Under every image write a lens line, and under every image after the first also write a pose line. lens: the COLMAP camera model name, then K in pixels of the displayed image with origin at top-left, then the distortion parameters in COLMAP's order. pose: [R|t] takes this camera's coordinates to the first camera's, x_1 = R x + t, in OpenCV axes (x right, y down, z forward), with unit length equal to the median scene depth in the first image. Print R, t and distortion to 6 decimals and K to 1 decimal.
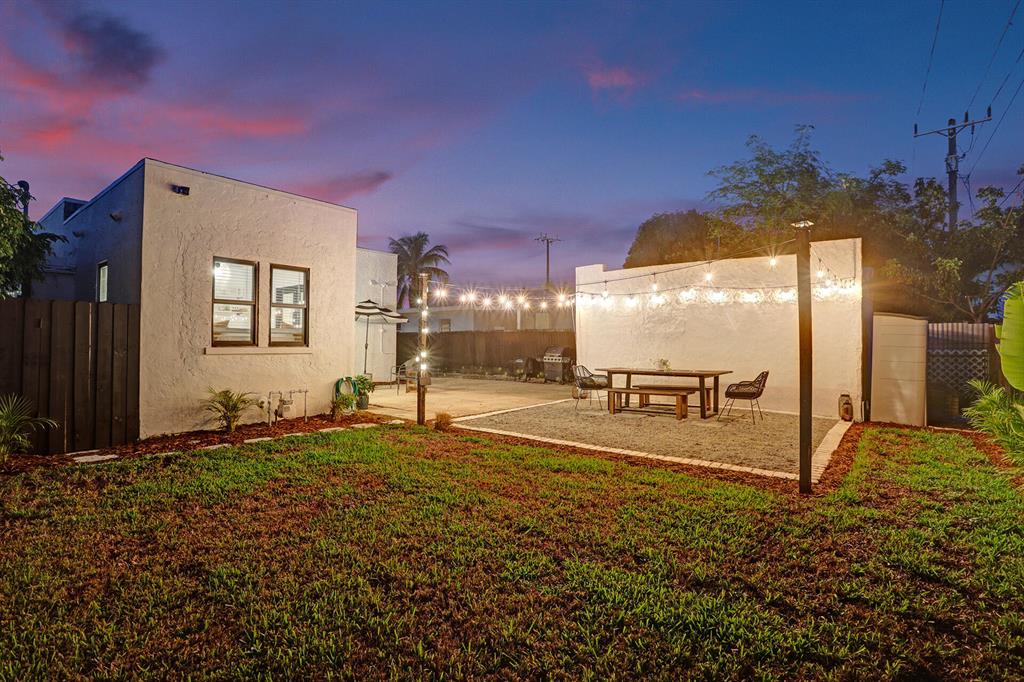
lens RADIAL K [[493.5, 0, 507.4], [0, 493.5, 337.3], [0, 0, 1]] dist [-0.065266, 0.025782]
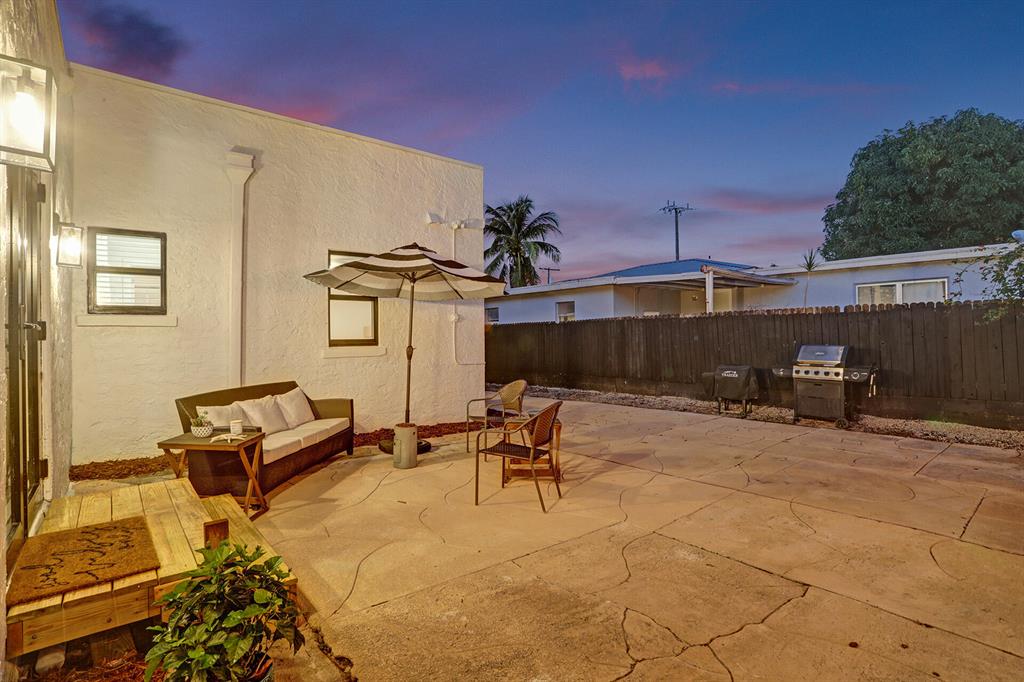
lens RADIAL K [[493.5, 0, 507.4], [0, 493.5, 337.3], [0, 0, 1]] dist [-0.065266, 0.025782]
pose [[0.978683, -0.018095, -0.204576, -0.080877], [0.020176, 0.999764, 0.008089, 0.002429], [0.204382, -0.012044, 0.978817, 0.414762]]
